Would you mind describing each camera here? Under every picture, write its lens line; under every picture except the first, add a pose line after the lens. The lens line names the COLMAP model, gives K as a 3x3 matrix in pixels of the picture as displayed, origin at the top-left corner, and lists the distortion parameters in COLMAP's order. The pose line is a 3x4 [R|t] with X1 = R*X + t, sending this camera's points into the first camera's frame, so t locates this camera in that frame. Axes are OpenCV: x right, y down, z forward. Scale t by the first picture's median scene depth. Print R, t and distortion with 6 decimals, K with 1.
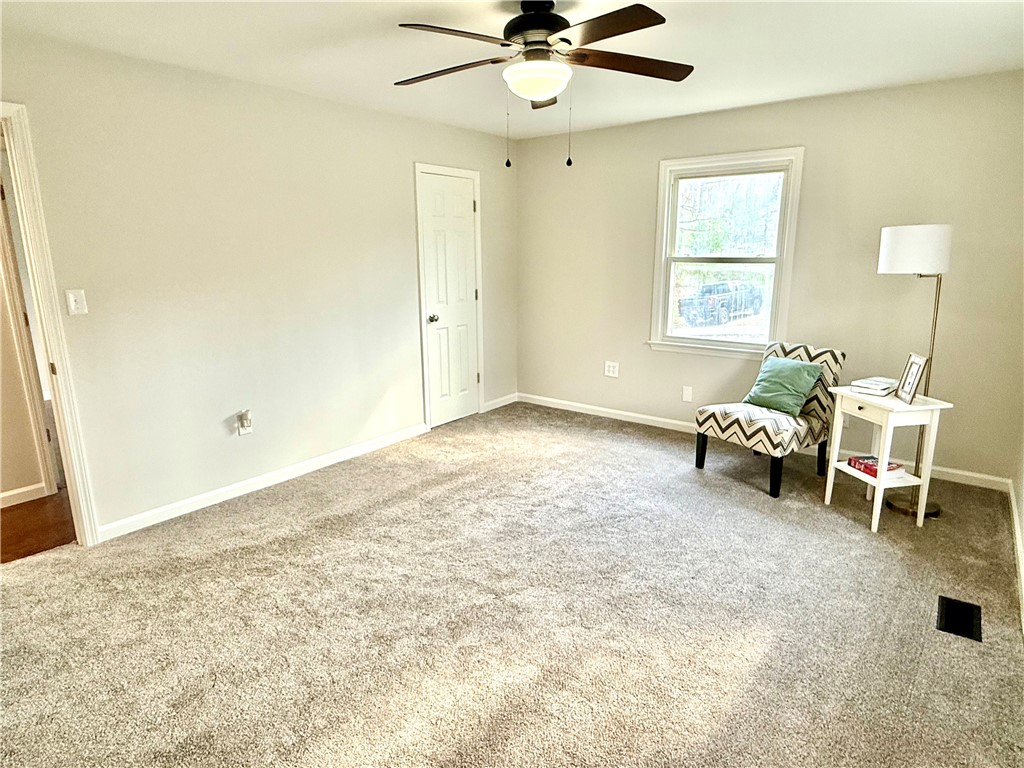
lens RADIAL K [[593.3, 0, 510.8], [0, 593.3, 382.9], [0, 0, 1]] dist [-0.001176, -0.001496]
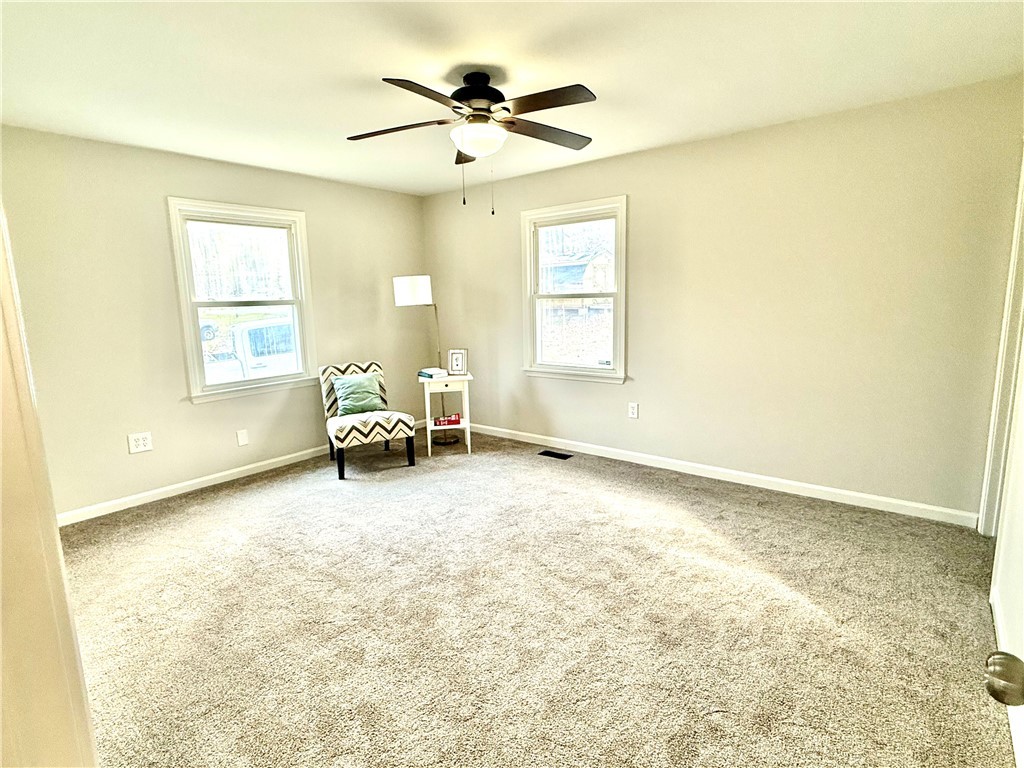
lens RADIAL K [[517.2, 0, 511.8], [0, 517.2, 376.5], [0, 0, 1]] dist [0.000124, 0.000067]
pose [[0.027374, -0.148103, 0.988593, -0.640589], [0.246311, 0.959471, 0.136920, -0.104733], [-0.968804, 0.239753, 0.062744, 0.584211]]
